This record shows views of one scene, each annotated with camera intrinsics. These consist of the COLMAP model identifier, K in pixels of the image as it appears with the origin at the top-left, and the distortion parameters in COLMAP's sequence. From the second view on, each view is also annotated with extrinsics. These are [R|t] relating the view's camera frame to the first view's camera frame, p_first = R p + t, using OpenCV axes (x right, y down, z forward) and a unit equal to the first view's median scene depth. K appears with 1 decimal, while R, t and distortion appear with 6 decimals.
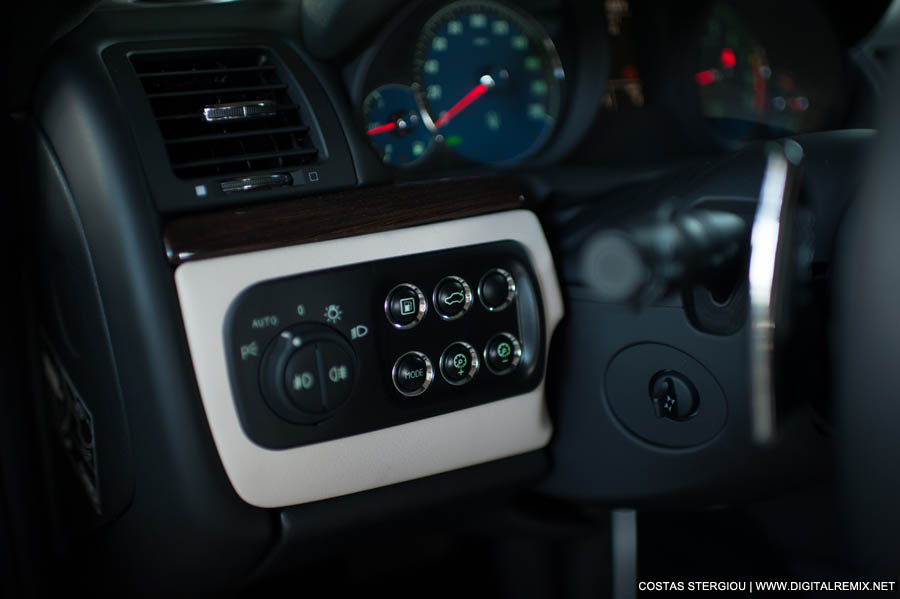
lens RADIAL K [[938.8, 0, 450.0], [0, 938.8, 299.5], [0, 0, 1]] dist [-0.081058, 0.000759]
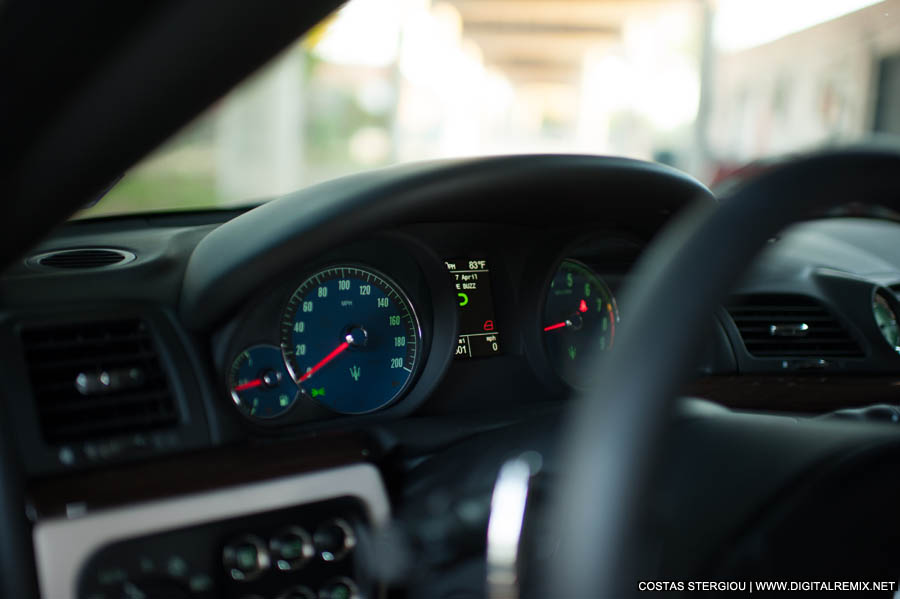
lens RADIAL K [[938.8, 0, 450.0], [0, 938.8, 299.5], [0, 0, 1]] dist [-0.081058, 0.000759]
pose [[0.999388, 0.014197, 0.031983, 0.143491], [-0.008302, 0.984100, -0.177420, -0.093598], [-0.033993, 0.177046, 0.983615, -0.147880]]
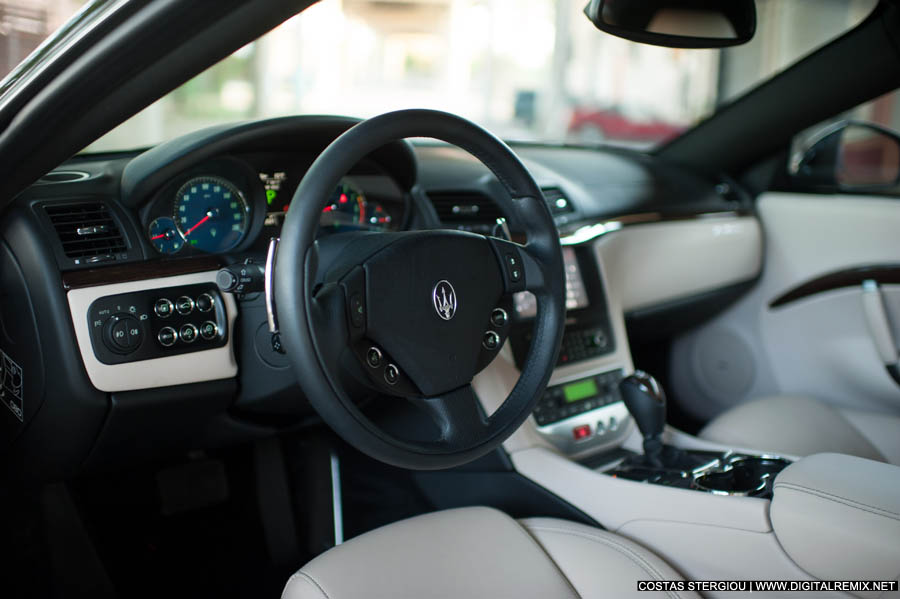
lens RADIAL K [[907.8, 0, 449.7], [0, 907.8, 286.1], [0, 0, 1]] dist [-0.074307, 0.001585]
pose [[0.984258, -0.030318, 0.174117, 0.252795], [0.053048, 0.990430, -0.127413, 0.262611], [-0.168588, 0.134644, 0.976447, -1.288305]]
